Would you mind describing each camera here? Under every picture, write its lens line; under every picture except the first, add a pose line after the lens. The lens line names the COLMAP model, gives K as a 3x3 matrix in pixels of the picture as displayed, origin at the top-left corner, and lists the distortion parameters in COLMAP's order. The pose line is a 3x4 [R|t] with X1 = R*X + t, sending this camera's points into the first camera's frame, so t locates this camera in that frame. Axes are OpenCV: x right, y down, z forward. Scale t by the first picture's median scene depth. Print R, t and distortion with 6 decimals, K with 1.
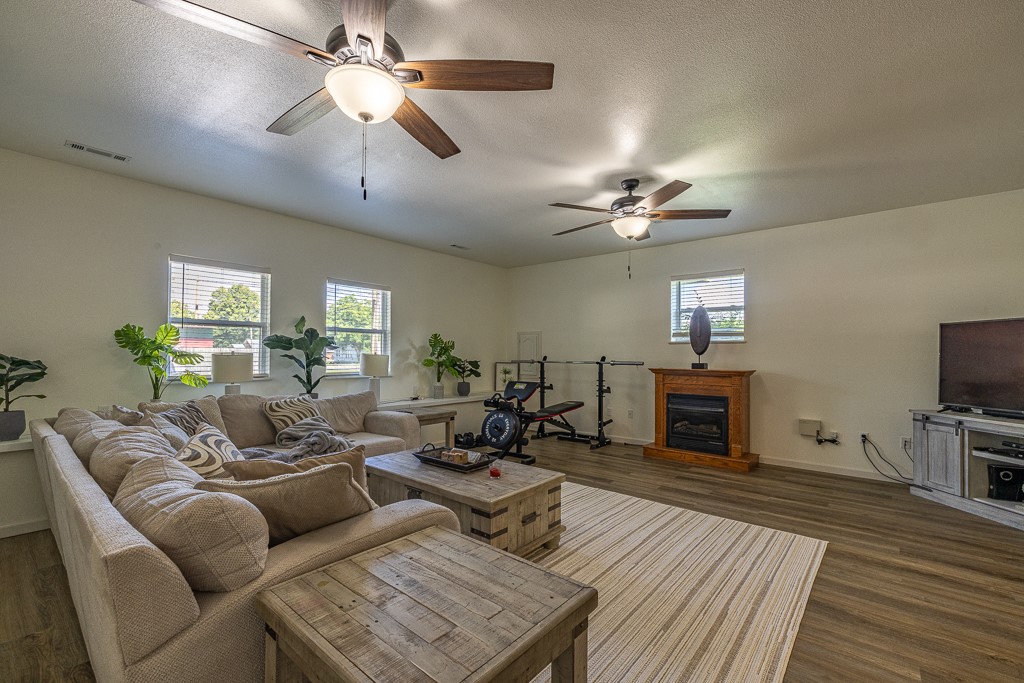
lens RADIAL K [[439.8, 0, 512.0], [0, 439.8, 341.5], [0, 0, 1]] dist [-0.000371, 0.000289]
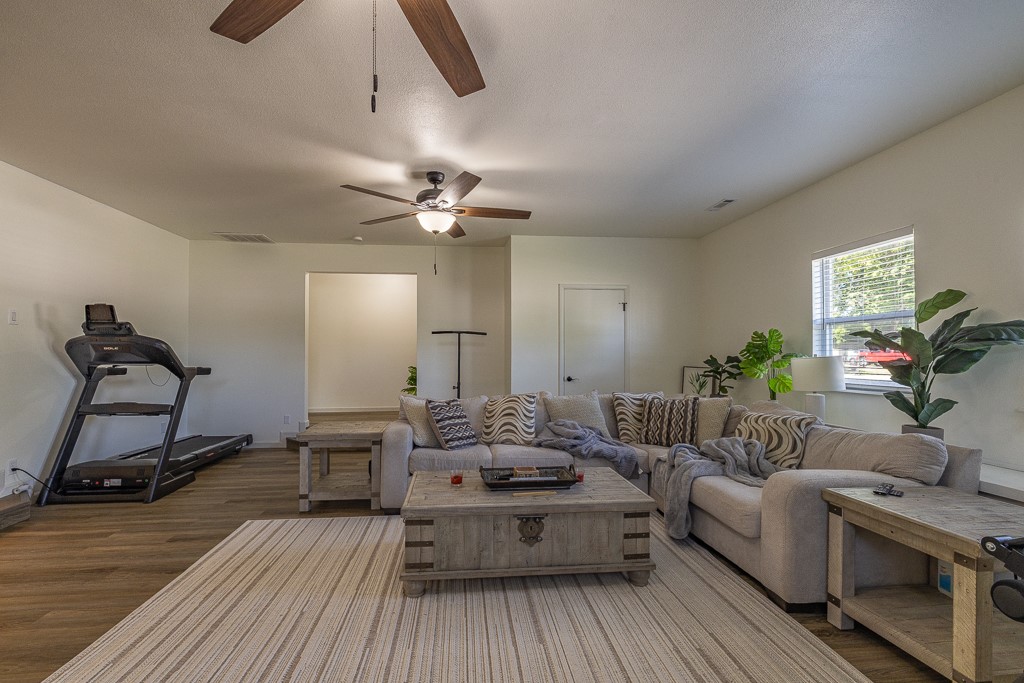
lens RADIAL K [[442.1, 0, 487.3], [0, 442.1, 345.2], [0, 0, 1]] dist [0.000389, 0.000035]
pose [[-0.717162, -0.024200, -0.696486, 0.319589], [0.012619, 0.998782, -0.047697, 0.030329], [0.696792, -0.042995, -0.715983, 0.953567]]
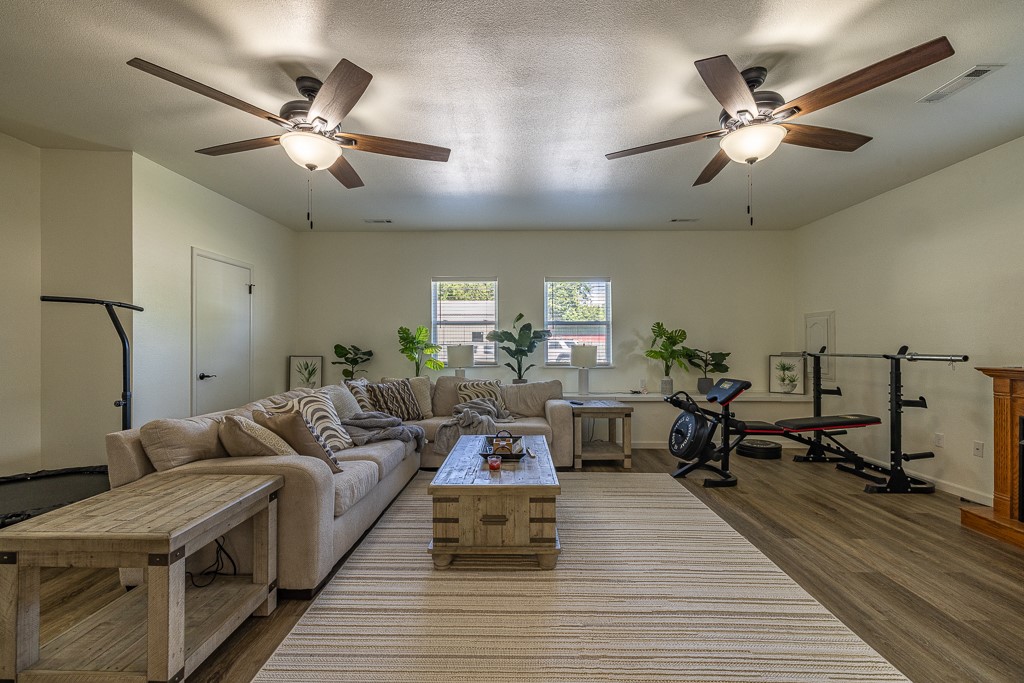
lens RADIAL K [[439.8, 0, 512.0], [0, 439.8, 341.5], [0, 0, 1]] dist [-0.000371, 0.000289]
pose [[0.628268, -0.015385, -0.777845, 0.406994], [0.027867, 0.999608, 0.002737, 0.012740], [0.777498, -0.023396, 0.628450, 0.233991]]
